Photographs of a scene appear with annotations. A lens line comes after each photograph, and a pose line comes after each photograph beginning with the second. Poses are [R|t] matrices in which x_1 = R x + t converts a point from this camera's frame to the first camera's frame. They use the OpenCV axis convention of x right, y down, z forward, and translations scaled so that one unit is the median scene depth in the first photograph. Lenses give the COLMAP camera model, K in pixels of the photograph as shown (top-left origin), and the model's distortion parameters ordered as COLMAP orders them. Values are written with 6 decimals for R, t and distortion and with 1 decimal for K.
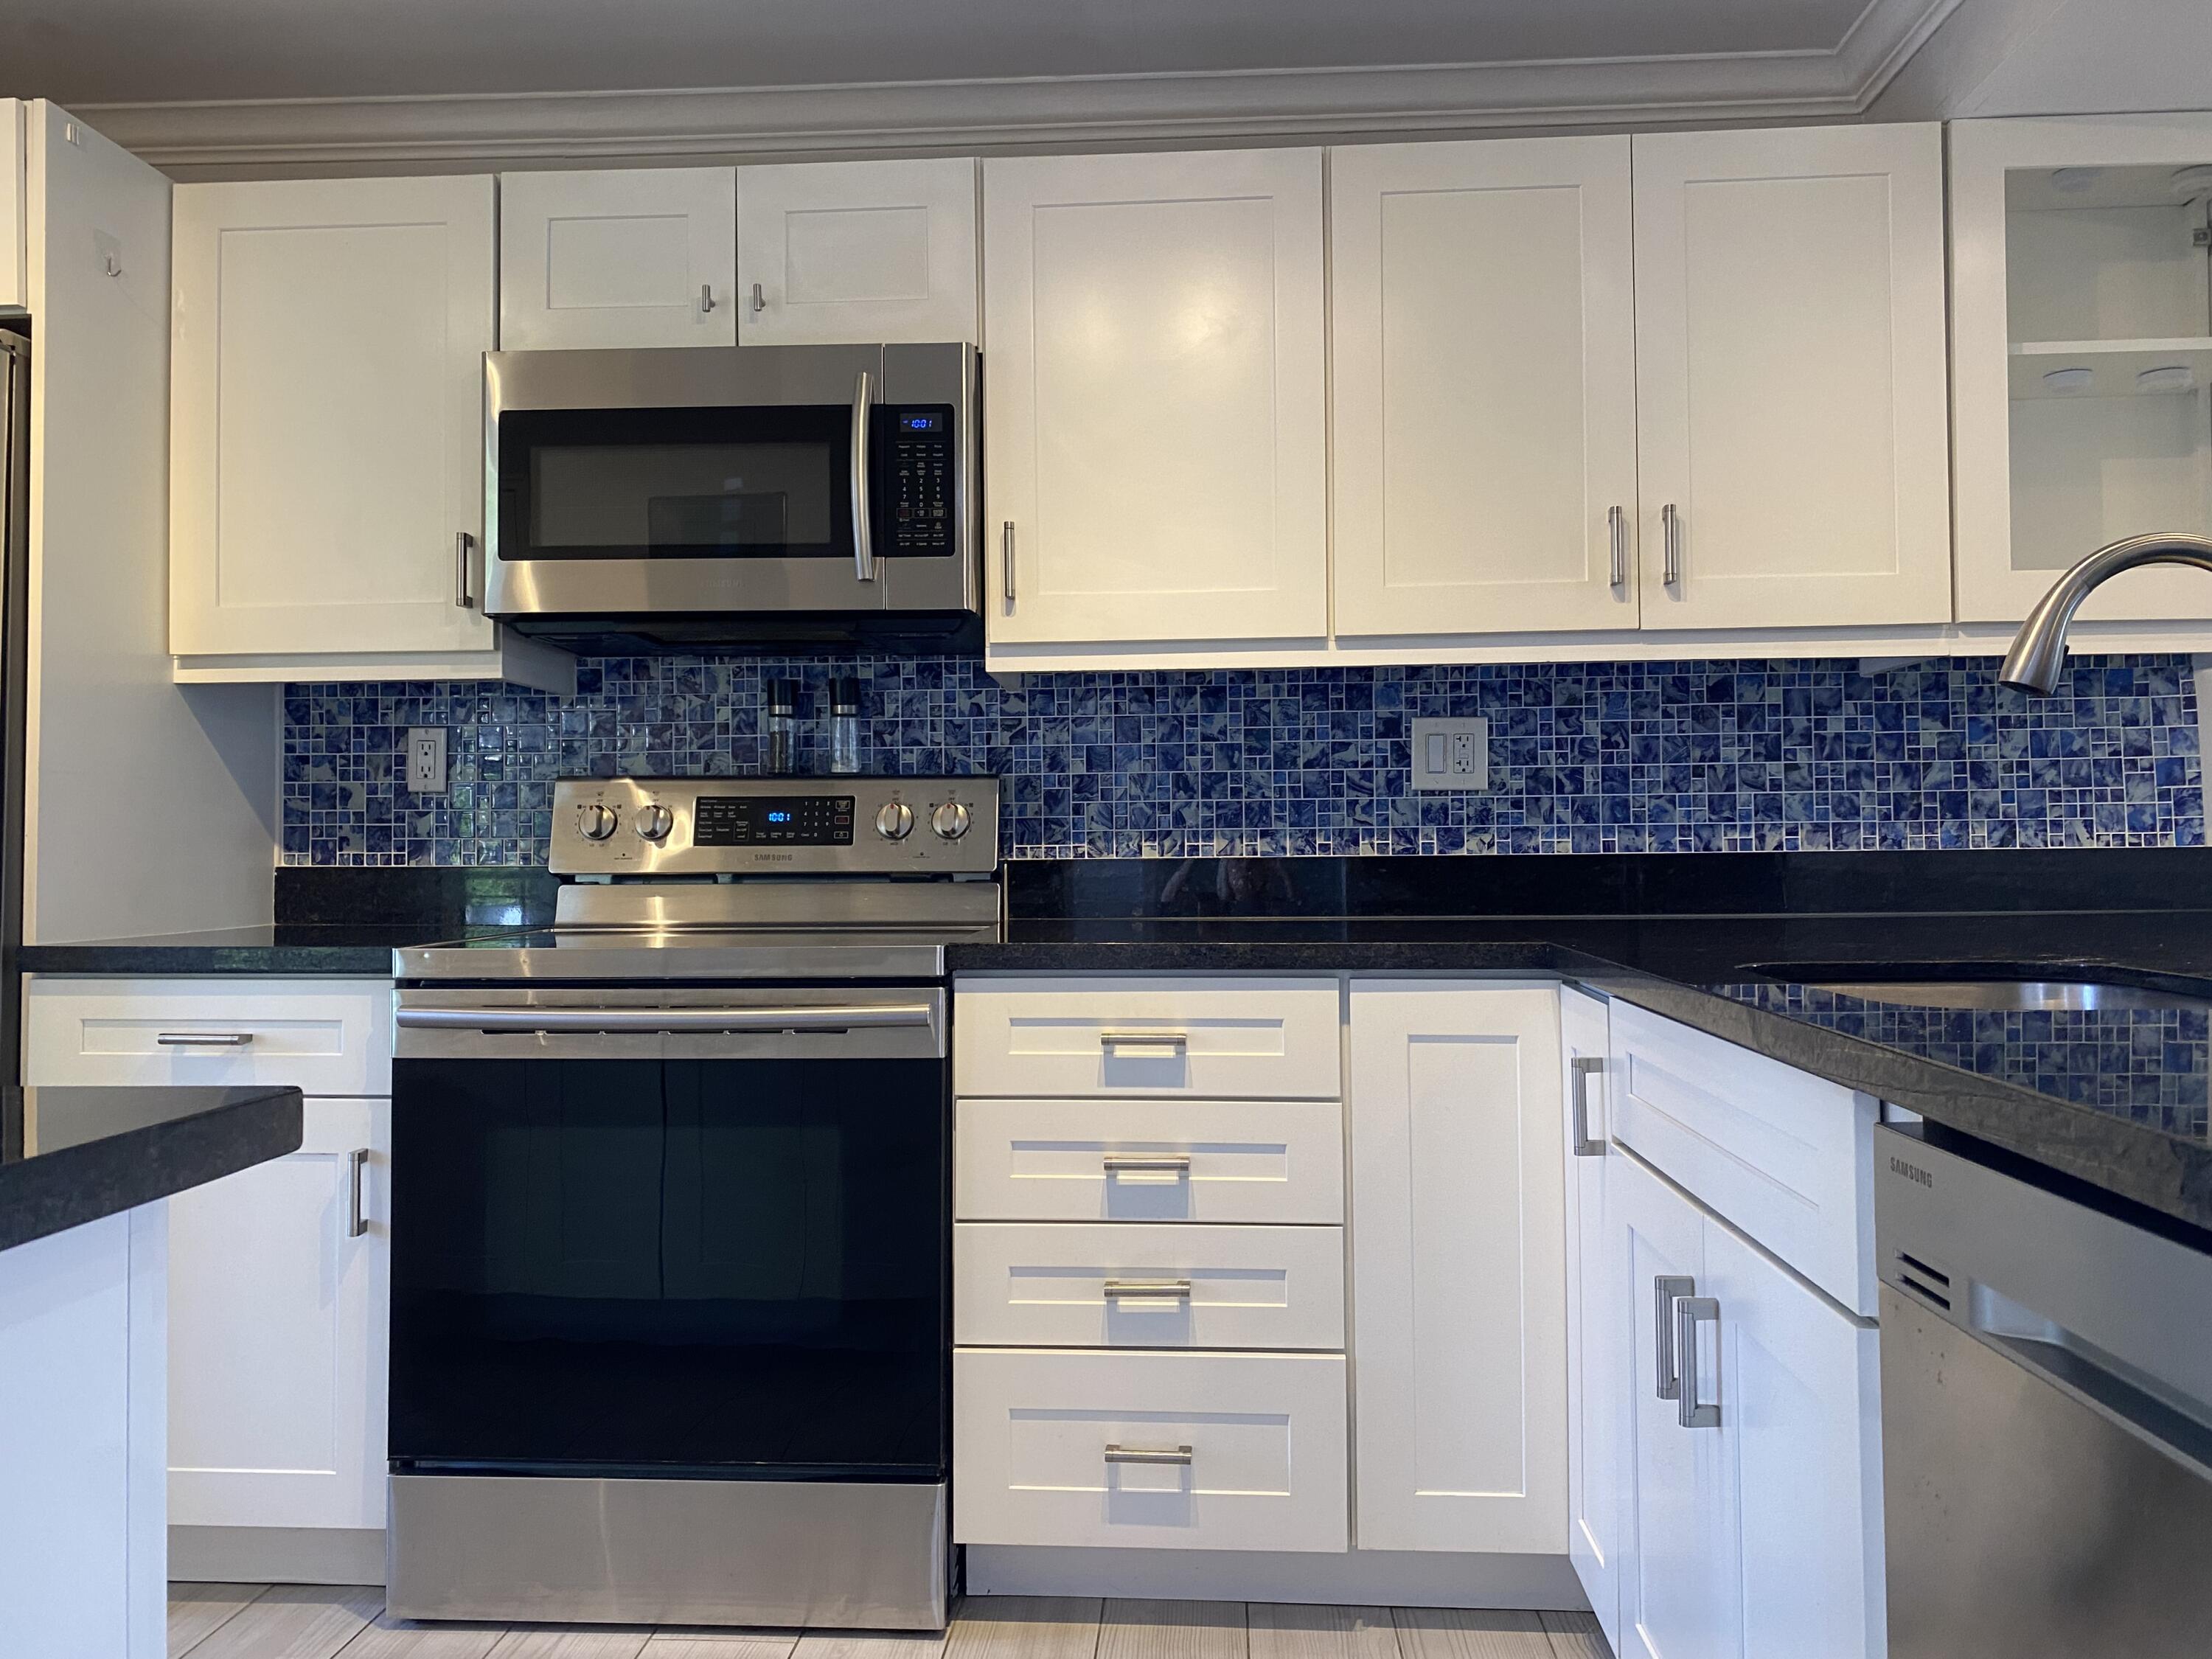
lens RADIAL K [[1690.5, 0, 1118.4], [0, 1690.5, 815.6], [0, 0, 1]] dist [0.032131, -0.037735]
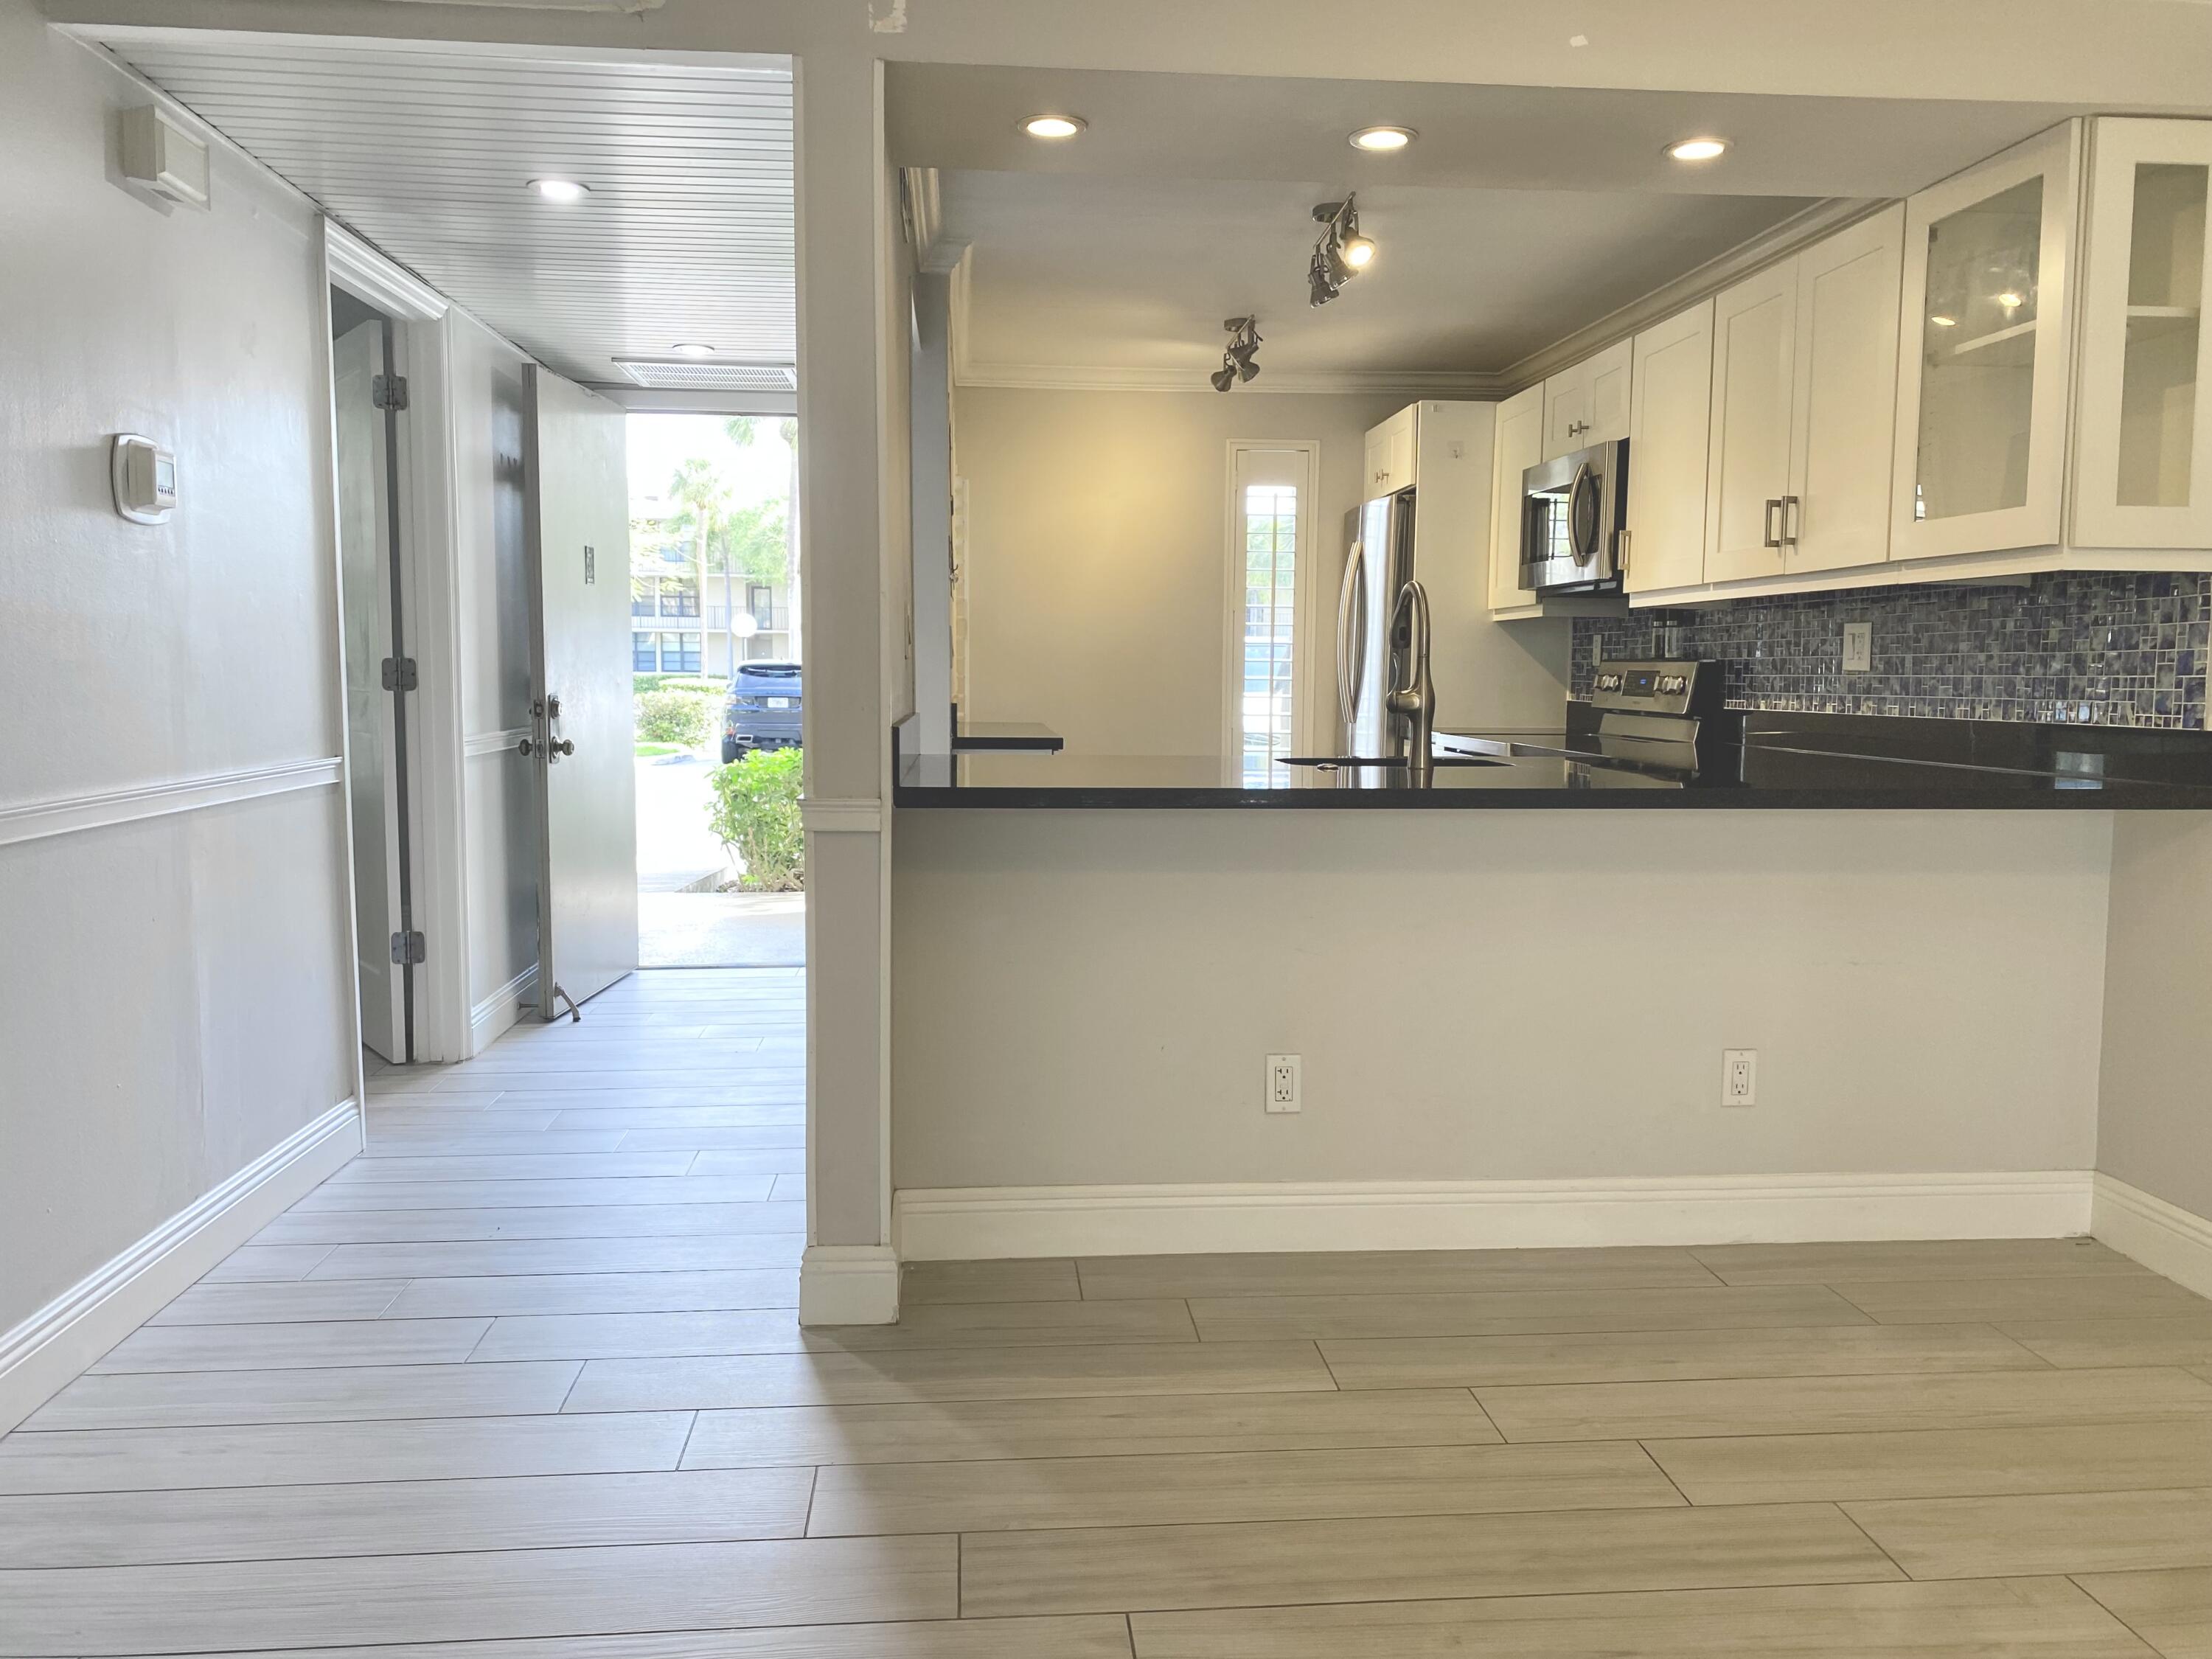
lens RADIAL K [[1678.3, 0, 1092.3], [0, 1678.3, 841.8], [0, 0, 1]] dist [0.043395, -0.045623]
pose [[0.138847, 0.111220, -0.984049, 1.618611], [0.006555, 0.993548, 0.113219, -0.039587], [0.990292, -0.022170, 0.137222, 0.120490]]
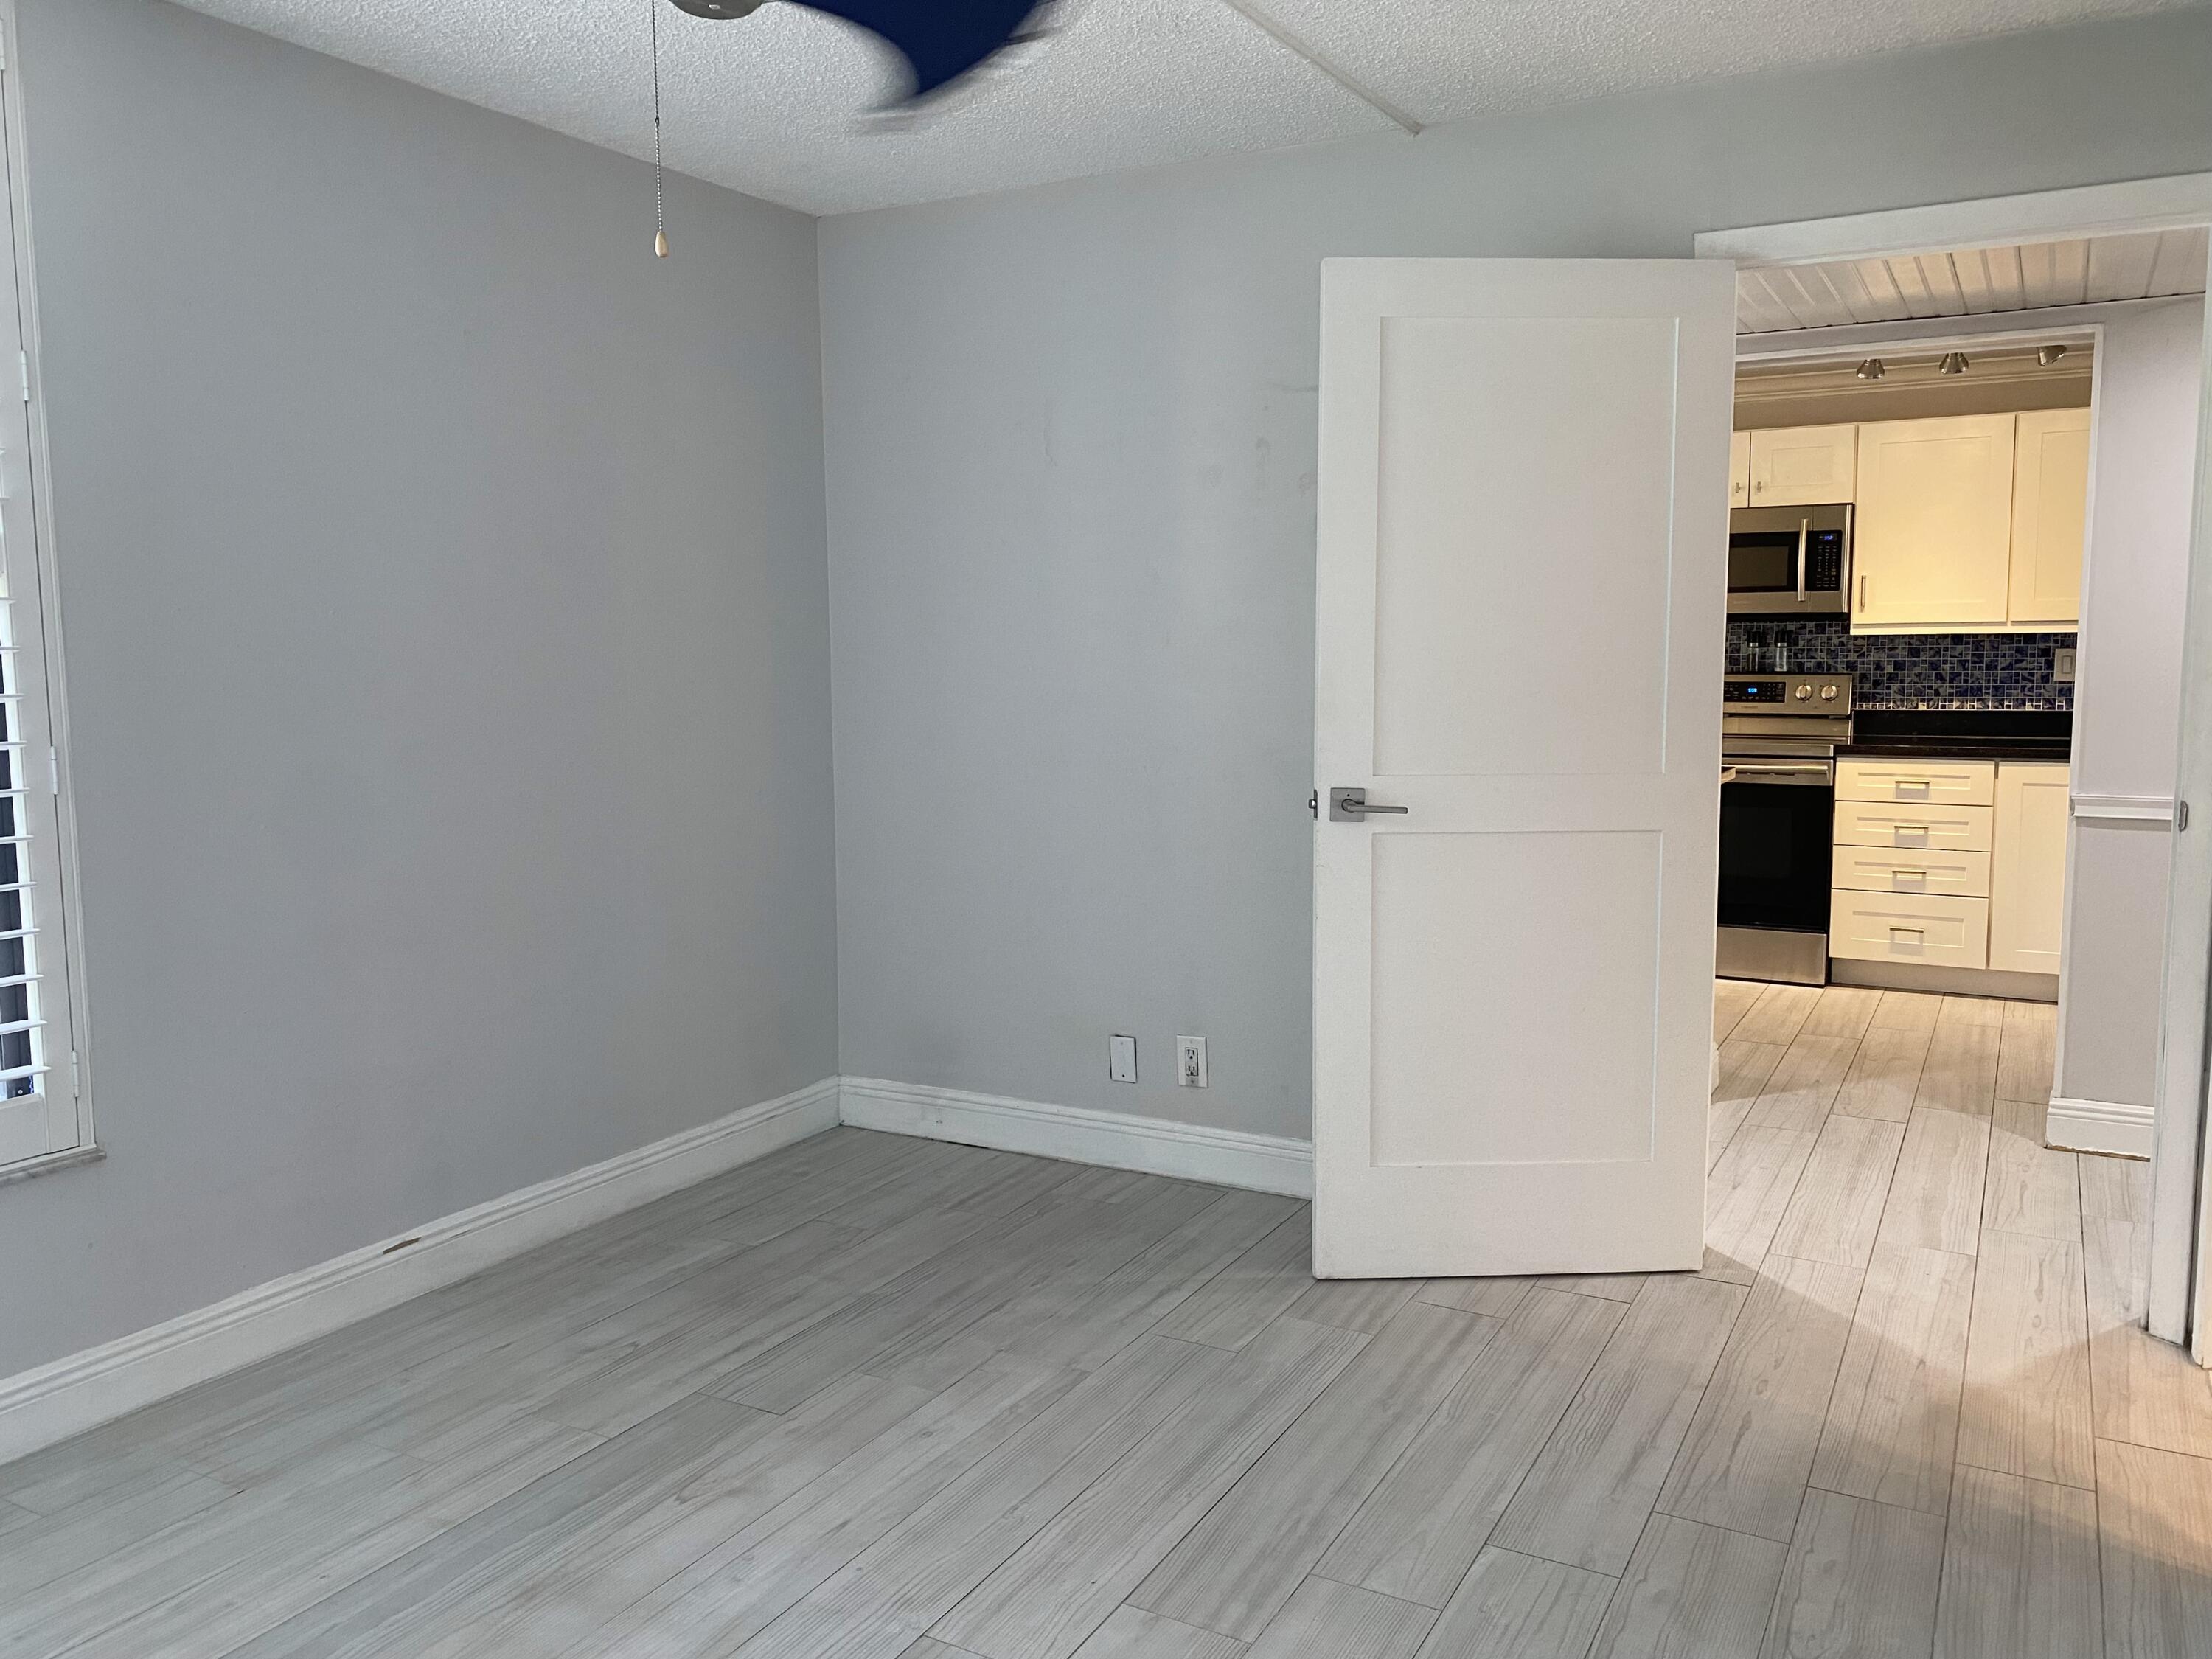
lens RADIAL K [[1690.5, 0, 1118.4], [0, 1690.5, 815.6], [0, 0, 1]] dist [0.032131, -0.037735]
pose [[0.904817, 0.044798, -0.423438, 0.015362], [0.006998, 0.992751, 0.119982, -0.119134], [0.425744, -0.111524, 0.897945, -1.588814]]
